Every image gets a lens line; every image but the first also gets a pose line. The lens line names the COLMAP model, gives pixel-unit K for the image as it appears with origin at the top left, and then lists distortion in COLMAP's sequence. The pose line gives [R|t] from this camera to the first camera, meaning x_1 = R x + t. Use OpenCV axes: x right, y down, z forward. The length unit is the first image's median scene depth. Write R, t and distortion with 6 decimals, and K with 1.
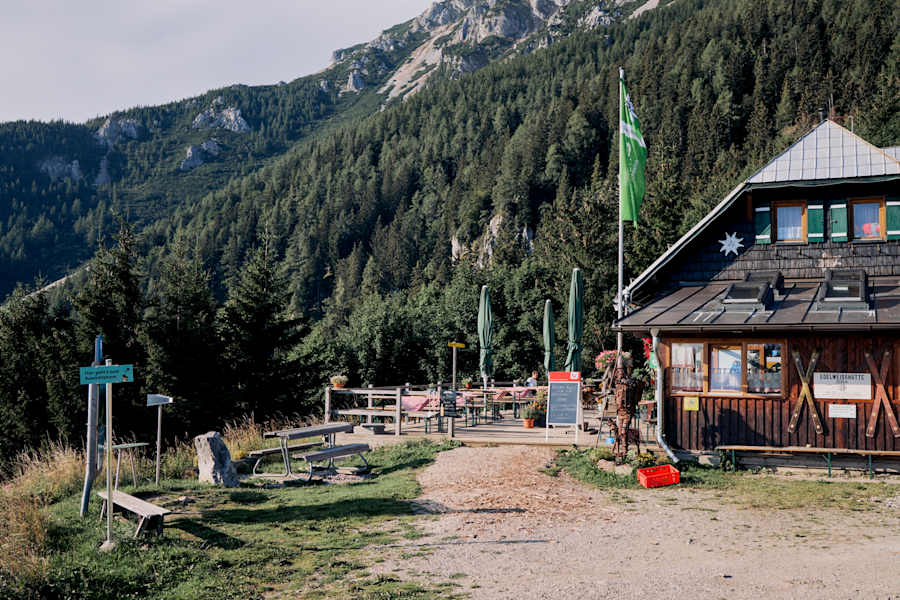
lens RADIAL K [[912.2, 0, 450.0], [0, 912.2, 300.0], [0, 0, 1]] dist [-0.074081, 0.015065]
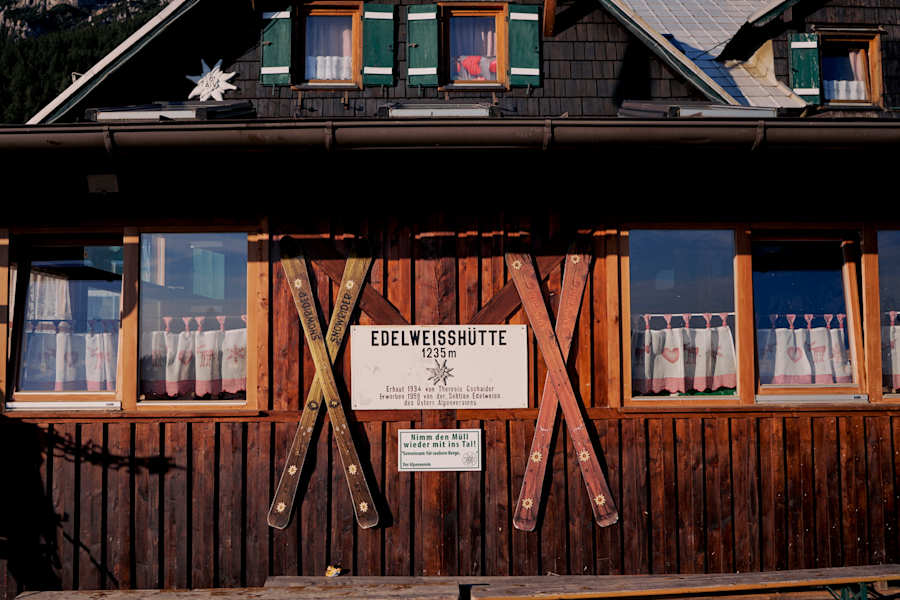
lens RADIAL K [[912.2, 0, 450.0], [0, 912.2, 300.0], [0, 0, 1]] dist [-0.074081, 0.015065]
pose [[0.900744, 0.006713, 0.434299, 0.300503], [-0.008231, 0.999965, 0.001616, 0.071135], [-0.434273, -0.005030, 0.900767, 0.708946]]
